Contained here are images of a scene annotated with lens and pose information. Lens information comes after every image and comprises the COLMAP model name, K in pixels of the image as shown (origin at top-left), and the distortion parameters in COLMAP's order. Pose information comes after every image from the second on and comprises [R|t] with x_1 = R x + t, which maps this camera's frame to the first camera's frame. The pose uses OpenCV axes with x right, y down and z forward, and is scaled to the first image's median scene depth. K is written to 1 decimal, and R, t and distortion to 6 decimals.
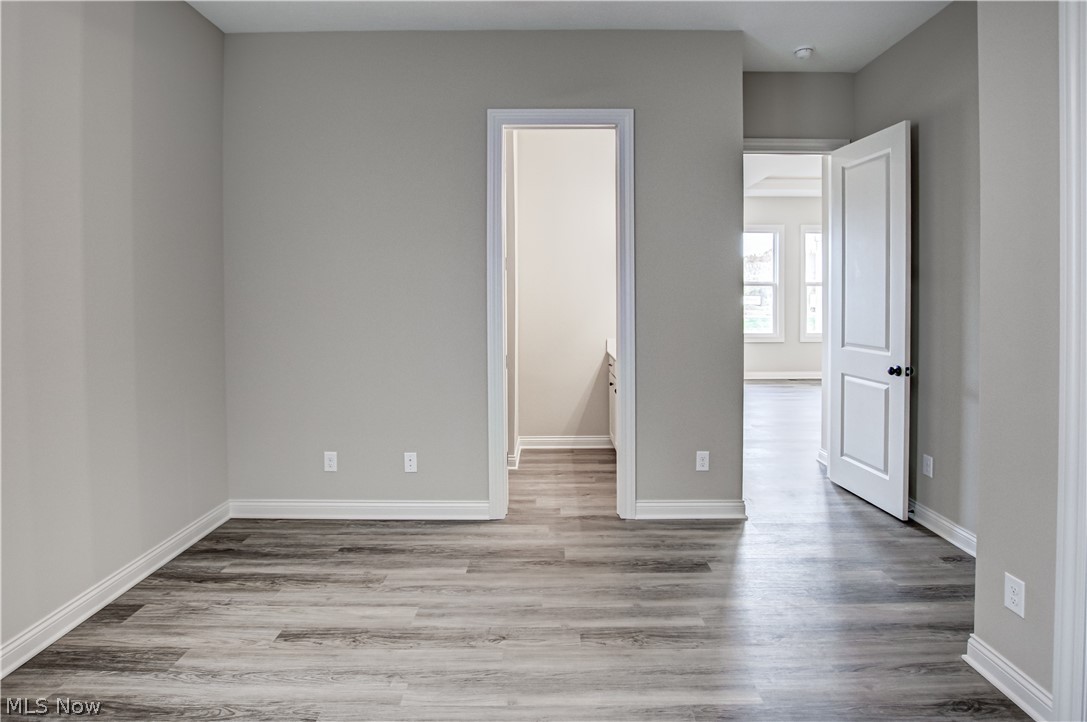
lens RADIAL K [[544.2, 0, 545.6], [0, 544.2, 305.9], [0, 0, 1]] dist [-0.027674, 0.002506]
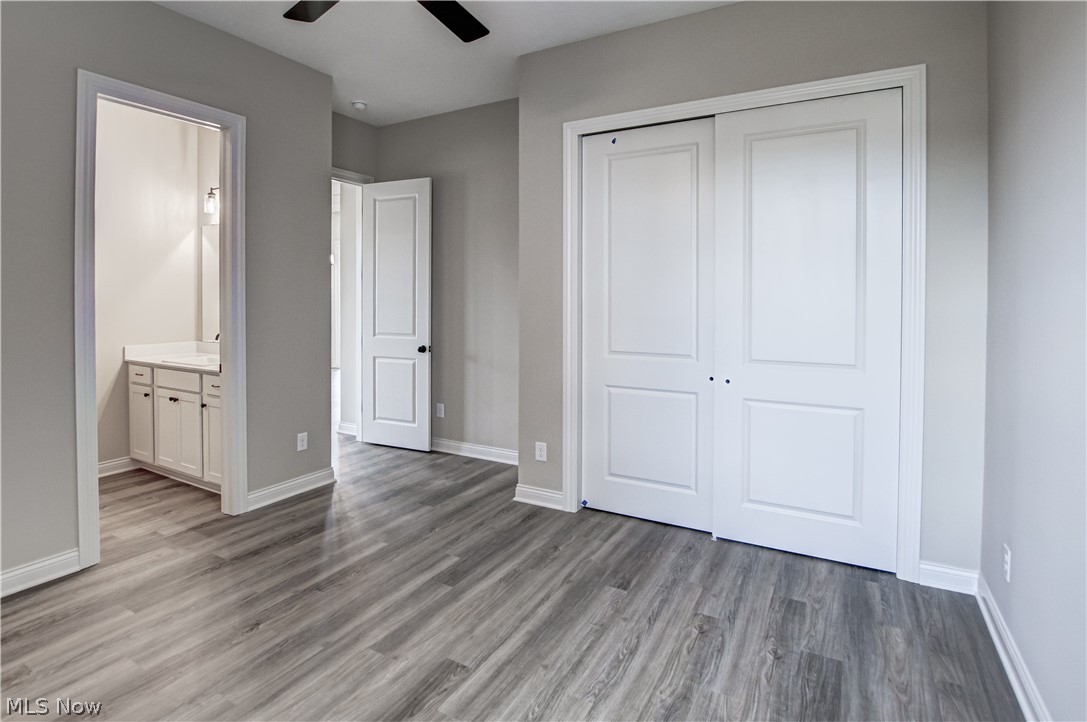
lens RADIAL K [[544.2, 0, 524.5], [0, 544.2, 306.8], [0, 0, 1]] dist [-0.027674, 0.002506]
pose [[0.517631, -0.012531, 0.855512, -0.455273], [0.012290, 0.999898, 0.007210, -0.000198], [-0.855516, 0.006782, 0.517733, 0.009272]]
